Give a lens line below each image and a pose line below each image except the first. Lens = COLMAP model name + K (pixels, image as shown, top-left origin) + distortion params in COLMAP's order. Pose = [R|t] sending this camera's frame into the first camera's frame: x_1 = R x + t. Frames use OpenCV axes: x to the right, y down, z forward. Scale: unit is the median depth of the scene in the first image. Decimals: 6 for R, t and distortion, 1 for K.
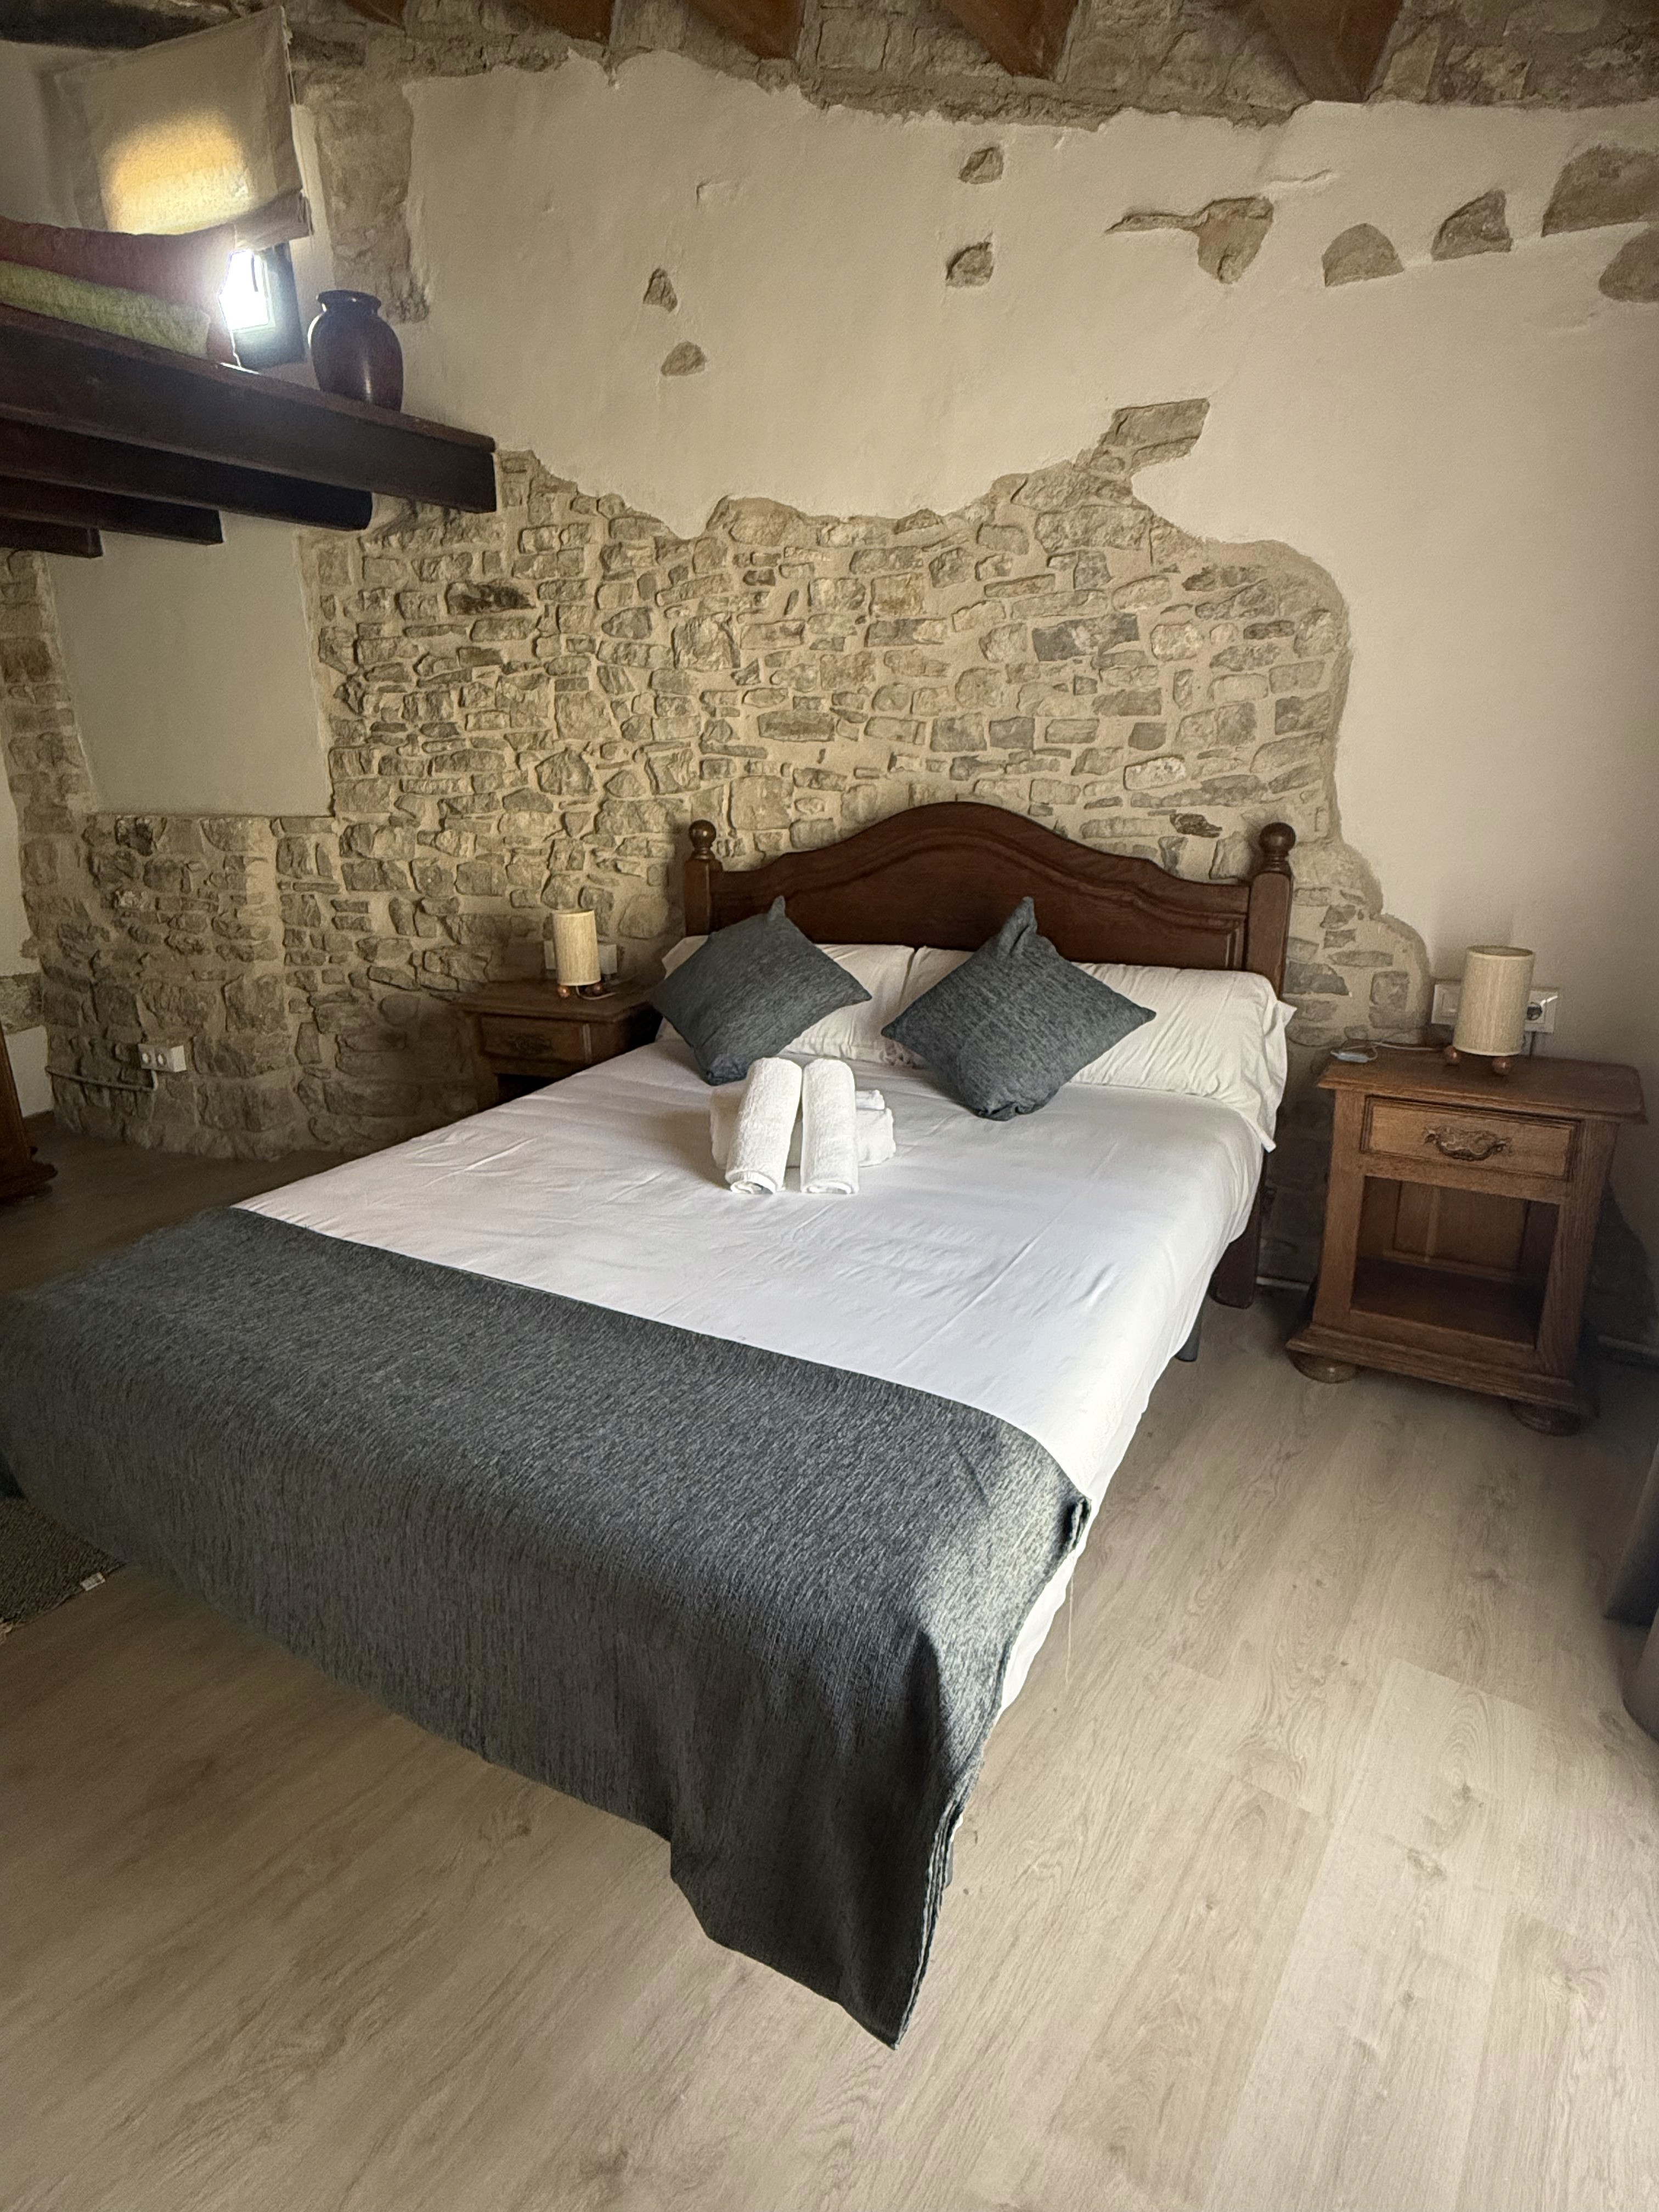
lens RADIAL K [[1158.8, 0, 832.8], [0, 1158.8, 1102.5], [0, 0, 1]] dist [0.000145, -0.000410]
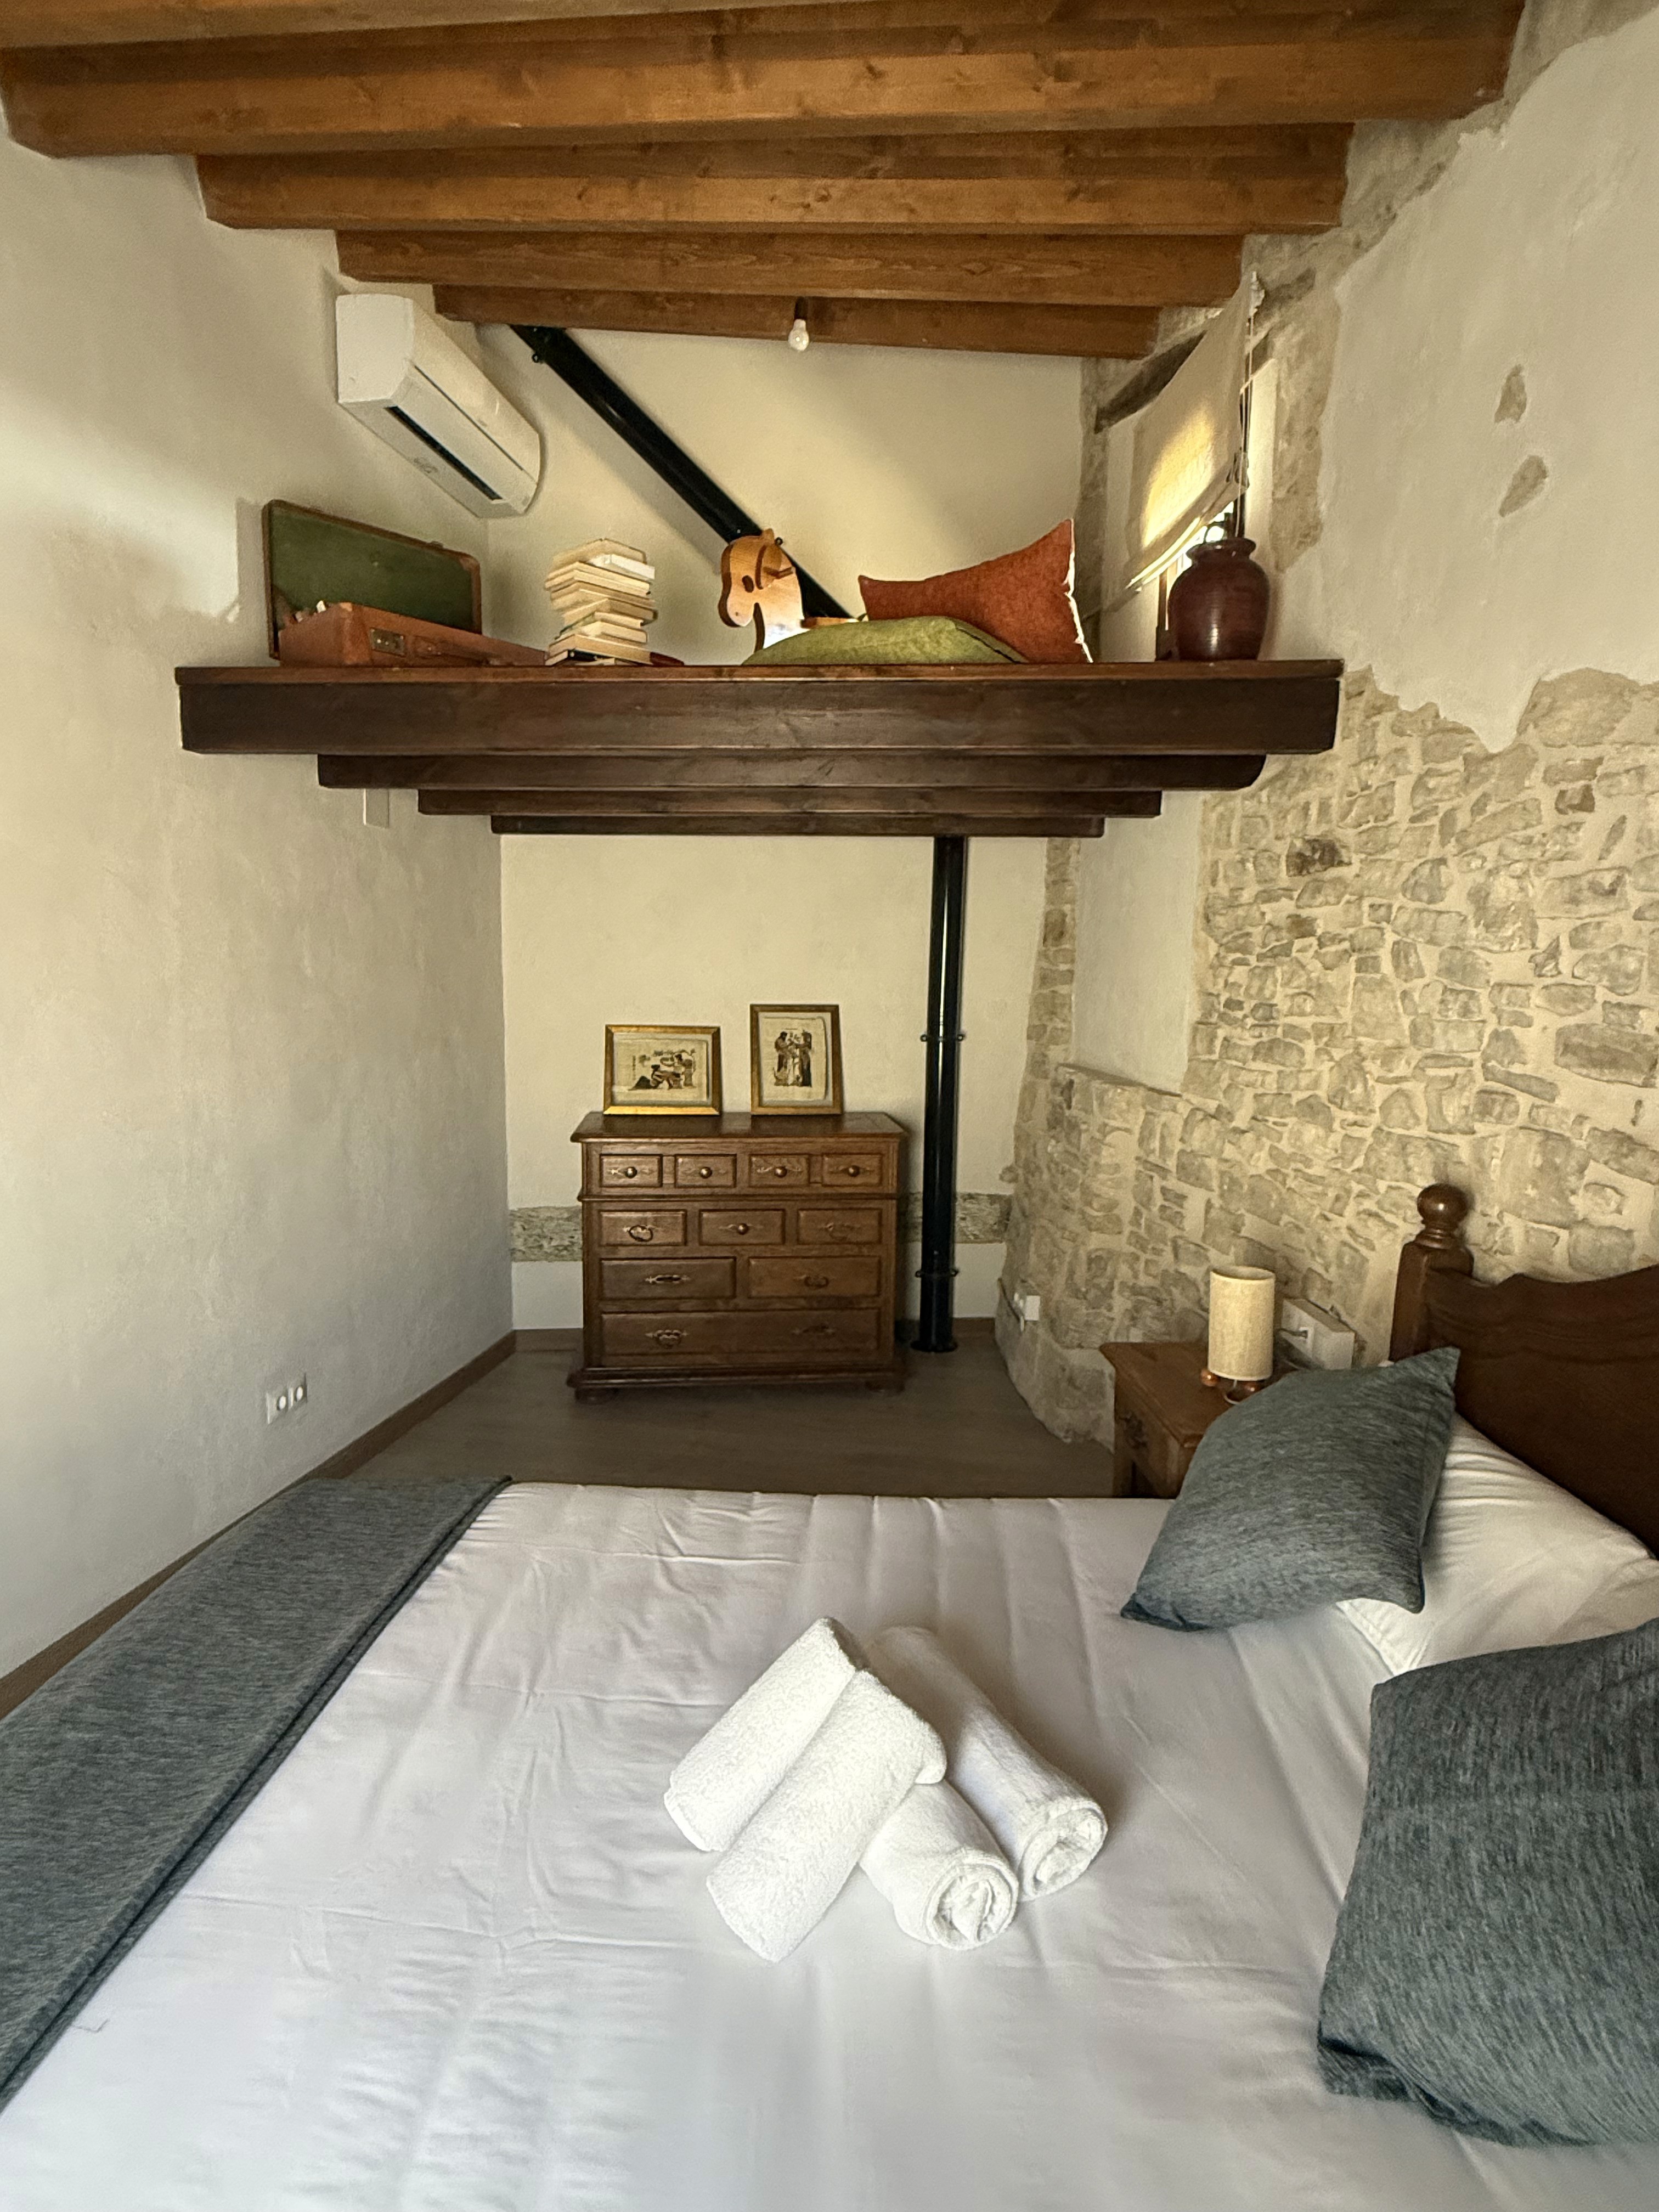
lens RADIAL K [[1158.8, 0, 829.1], [0, 1158.8, 1099.2], [0, 0, 1]] dist [0.000145, -0.000410]
pose [[0.431275, 0.123331, -0.893751, 0.299970], [-0.287174, 0.957857, -0.006397, -0.198713], [0.855297, 0.259421, 0.448517, 0.458351]]
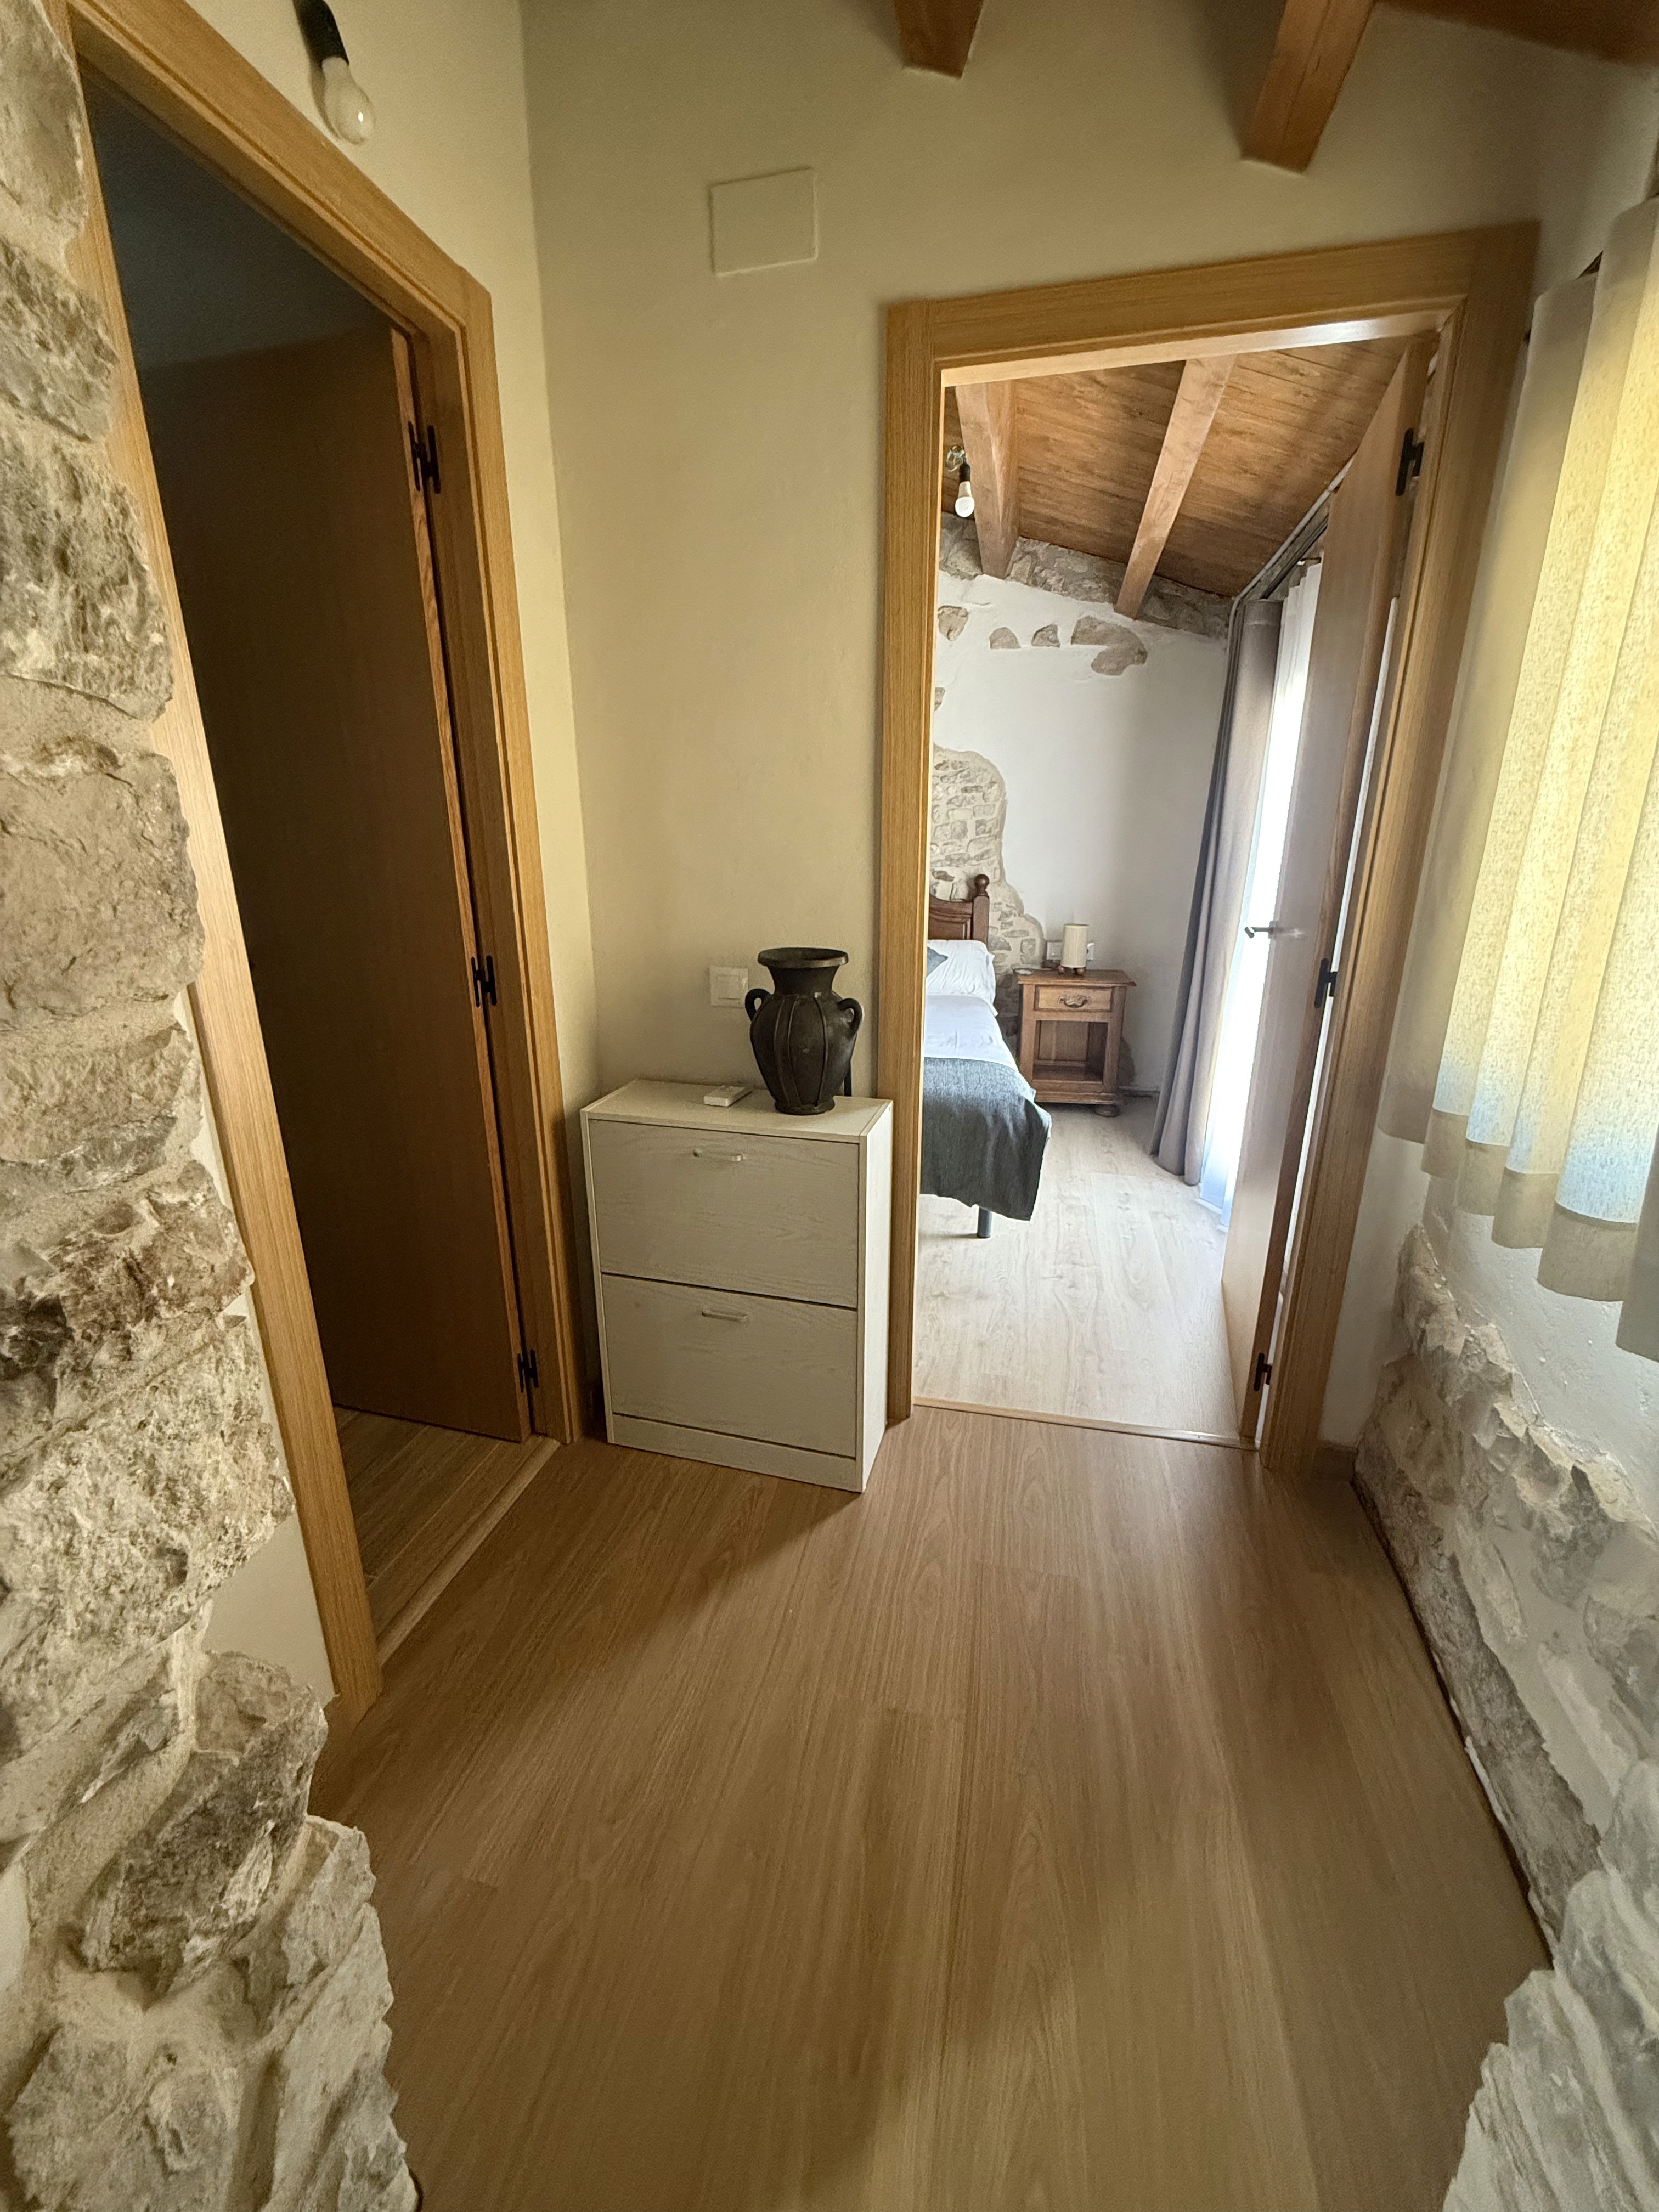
lens RADIAL K [[891.4, 0, 832.0], [0, 891.4, 1103.2], [0, 0, 1]] dist [0.000782, 0.000074]
pose [[0.919915, -0.092146, 0.381137, -0.495199], [0.094421, 0.995450, 0.012769, 0.129979], [-0.380580, 0.024241, 0.924430, -0.412290]]
